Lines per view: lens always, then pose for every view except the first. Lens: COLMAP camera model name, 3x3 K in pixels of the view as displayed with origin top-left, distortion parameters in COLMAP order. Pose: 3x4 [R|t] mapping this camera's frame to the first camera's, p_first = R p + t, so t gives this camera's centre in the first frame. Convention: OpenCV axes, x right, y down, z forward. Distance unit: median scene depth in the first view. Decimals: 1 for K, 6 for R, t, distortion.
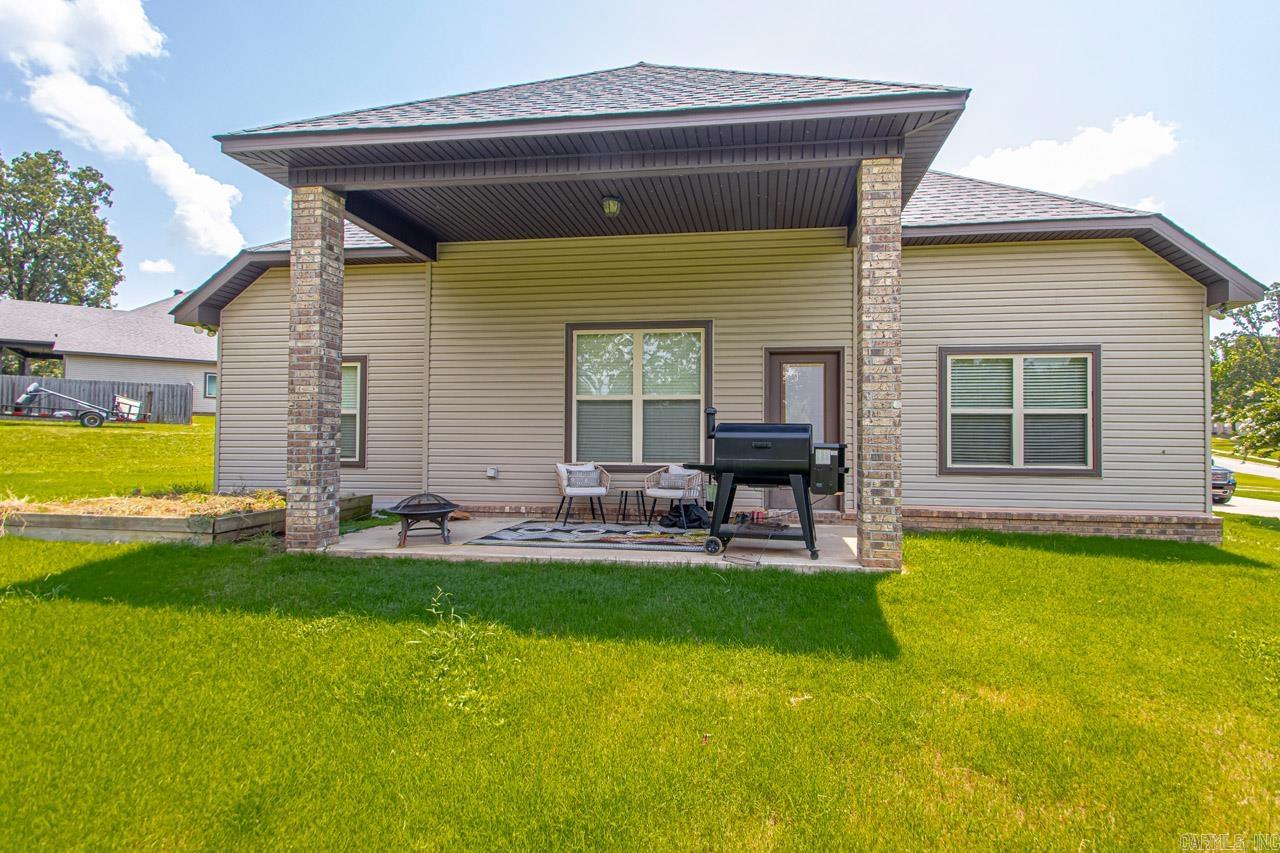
lens RADIAL K [[611.5, 0, 640.0], [0, 611.5, 426.5], [0, 0, 1]] dist [-0.009068, -0.000607]
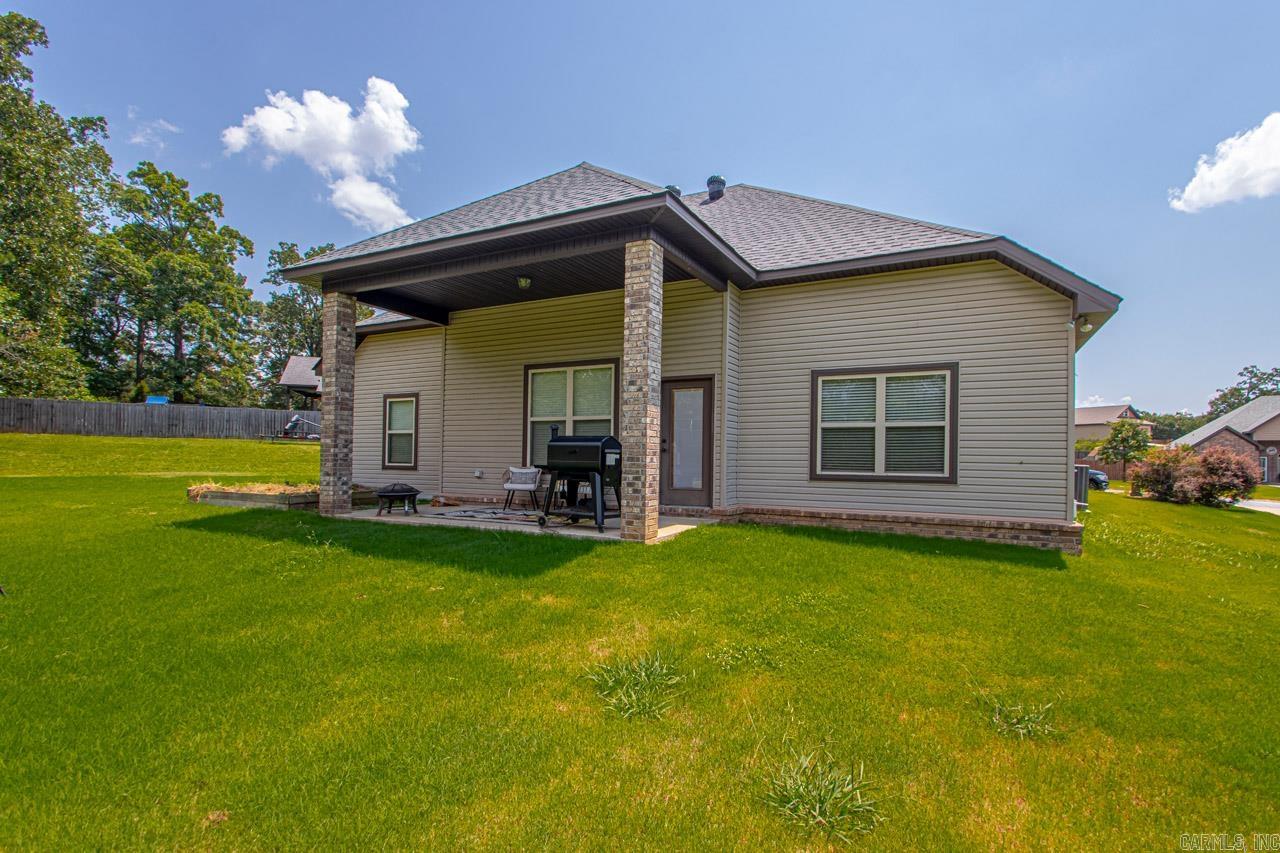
lens RADIAL K [[599.3, 0, 643.0], [0, 599.3, 450.9], [0, 0, 1]] dist [-0.013383, 0.000018]
pose [[0.946192, -0.000391, -0.323607, 0.580820], [0.002394, 0.999980, 0.005792, 0.016470], [0.323598, -0.006255, 0.946174, -0.185755]]
